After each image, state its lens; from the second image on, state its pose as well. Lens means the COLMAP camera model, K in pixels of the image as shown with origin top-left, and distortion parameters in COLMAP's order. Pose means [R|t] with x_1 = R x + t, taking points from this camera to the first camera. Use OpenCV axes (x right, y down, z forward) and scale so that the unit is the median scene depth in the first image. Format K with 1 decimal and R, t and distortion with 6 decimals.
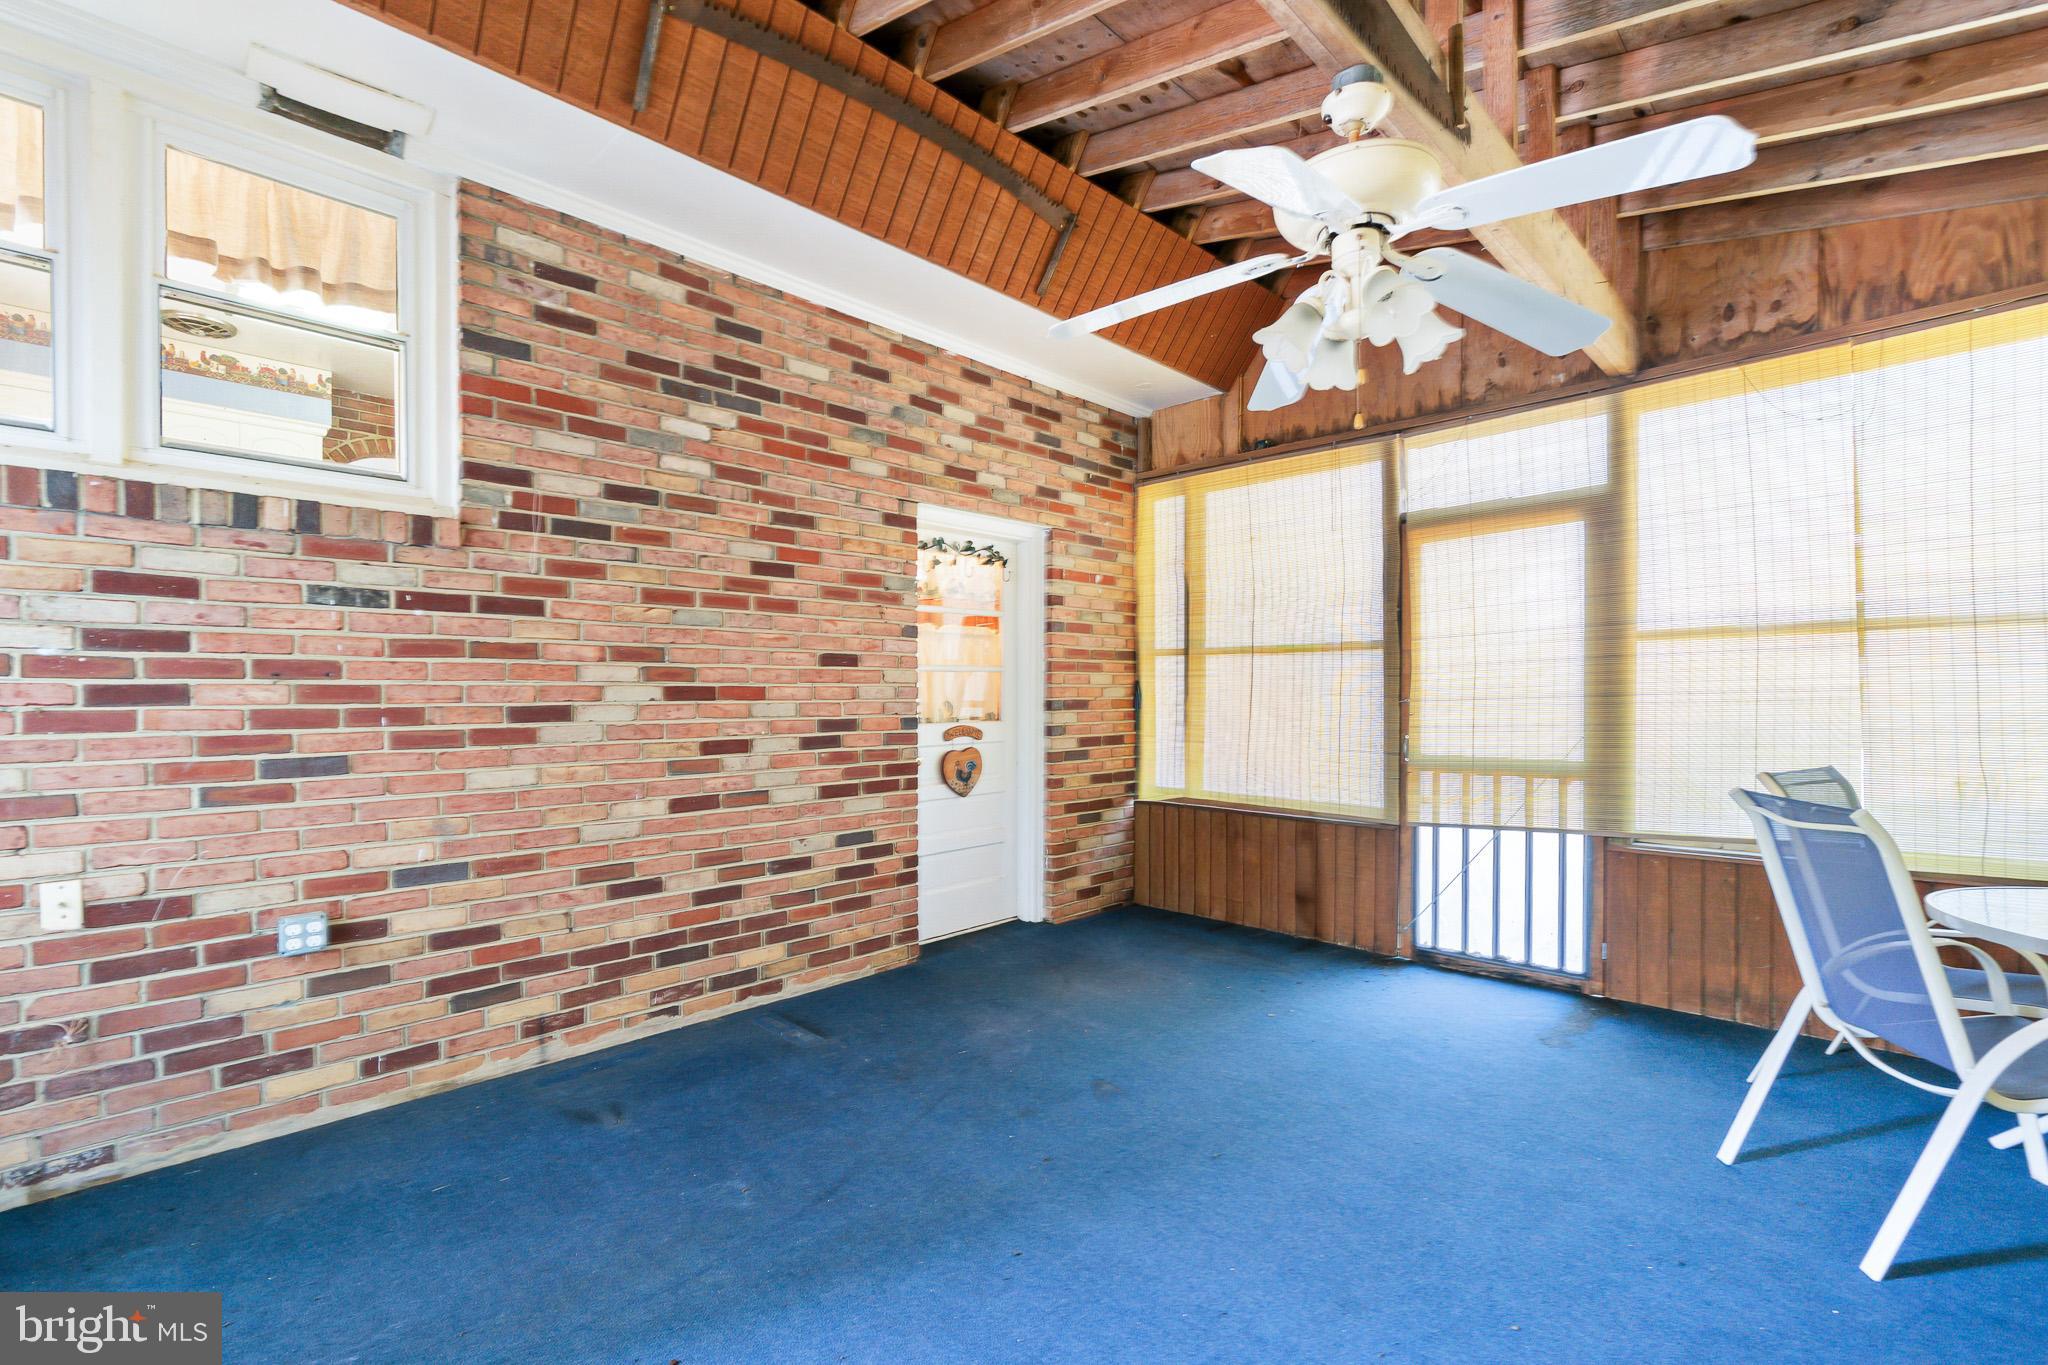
lens RADIAL K [[912.2, 0, 984.6], [0, 912.2, 702.5], [0, 0, 1]] dist [-0.007739, 0.000625]
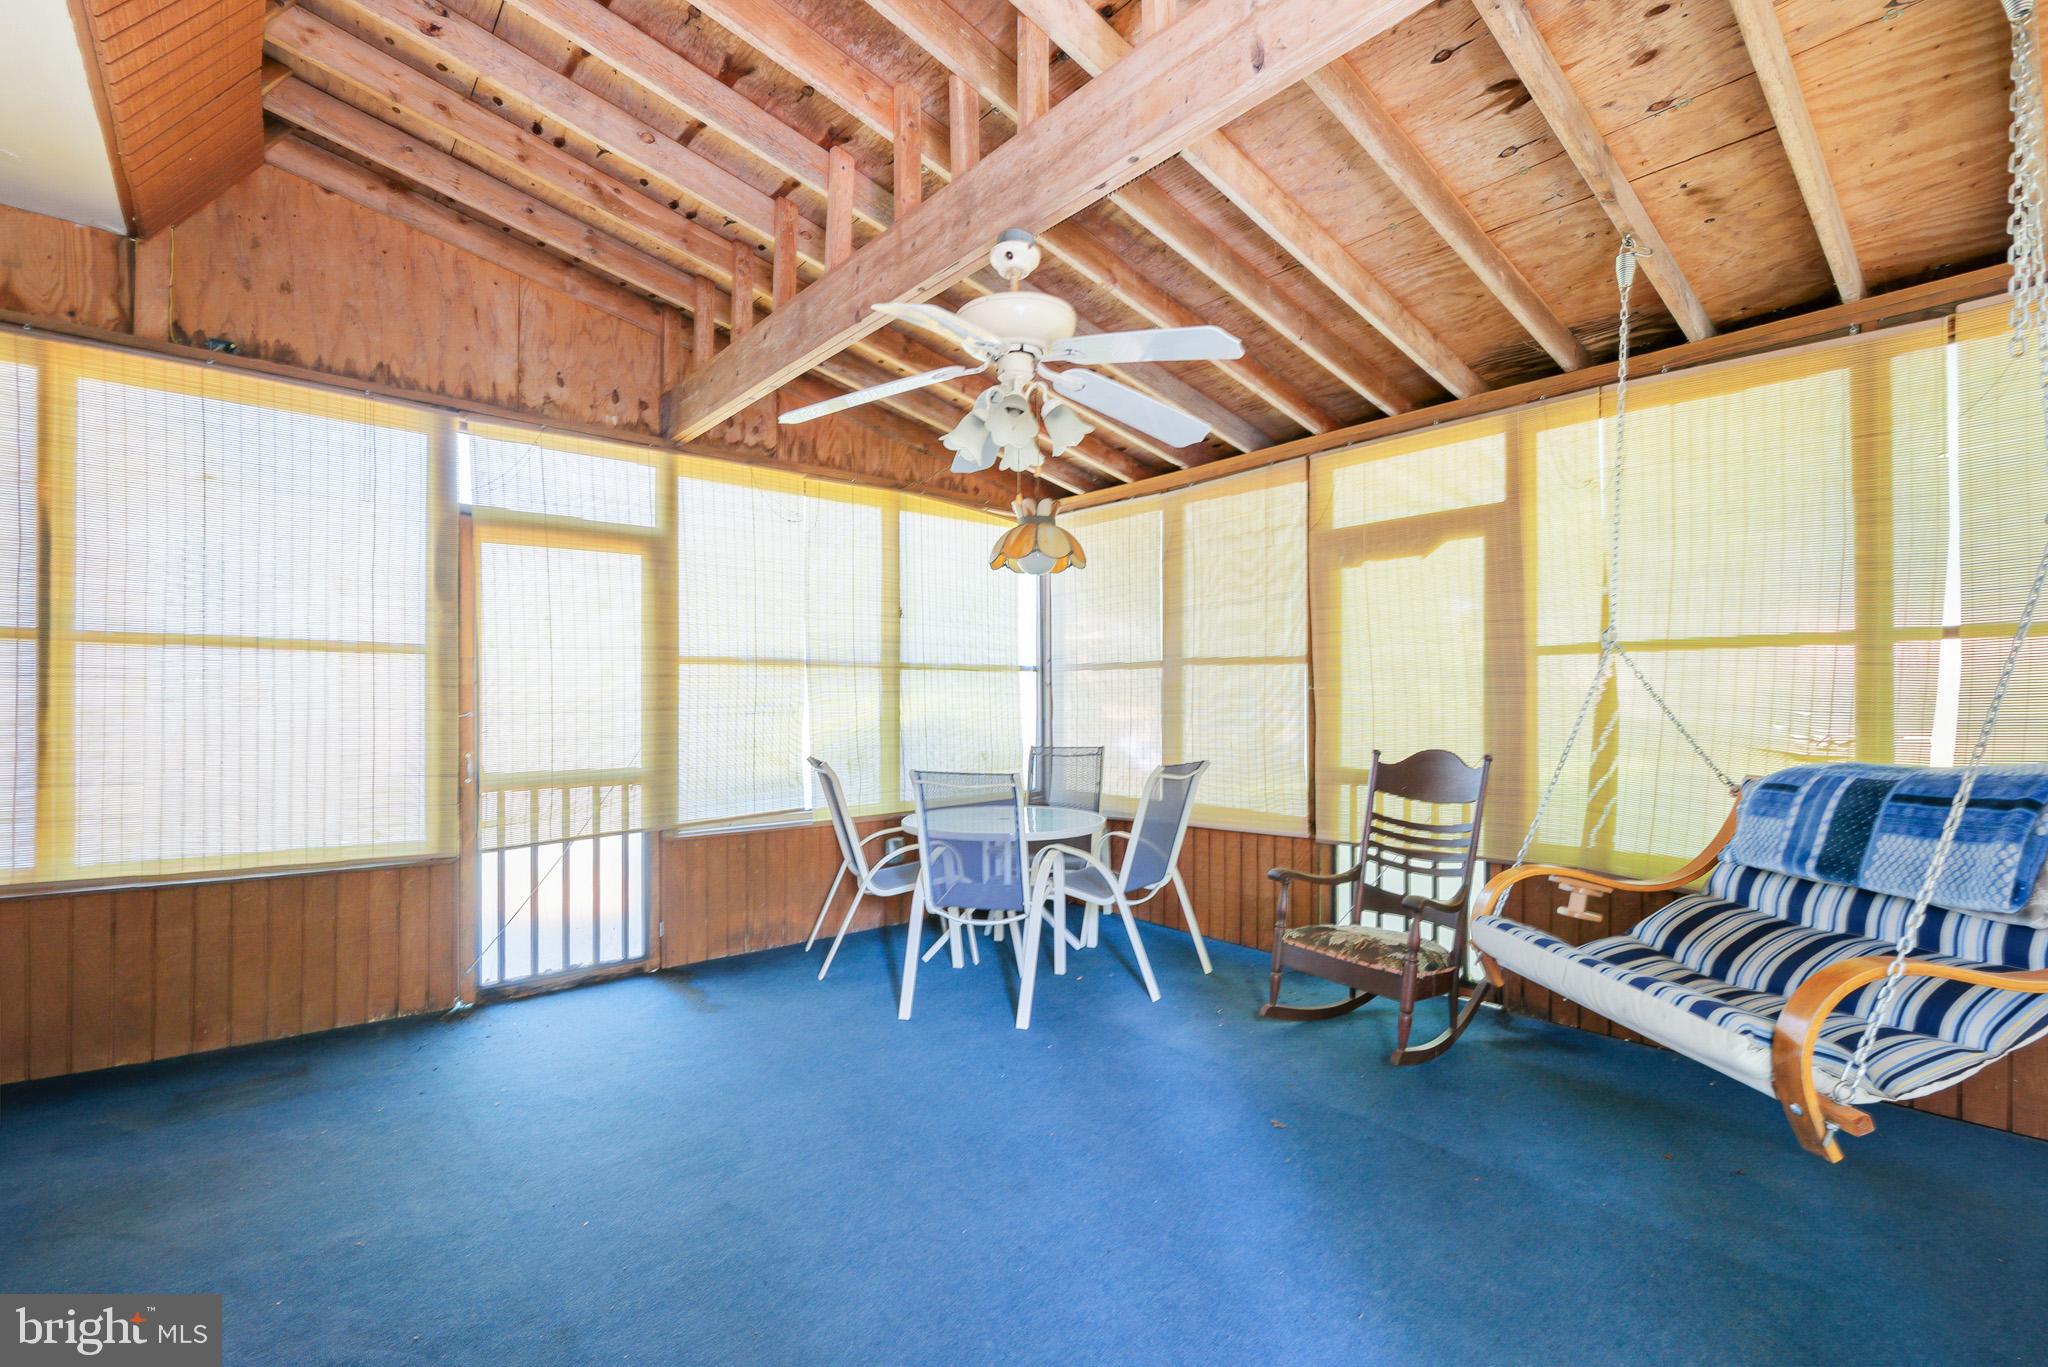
lens RADIAL K [[912.2, 0, 1020.6], [0, 912.2, 693.7], [0, 0, 1]] dist [-0.007739, 0.000625]
pose [[0.056589, 0.017458, 0.998245, -0.420367], [0.006852, 0.999817, -0.017874, -0.003002], [-0.998374, 0.007851, 0.056459, 0.436750]]
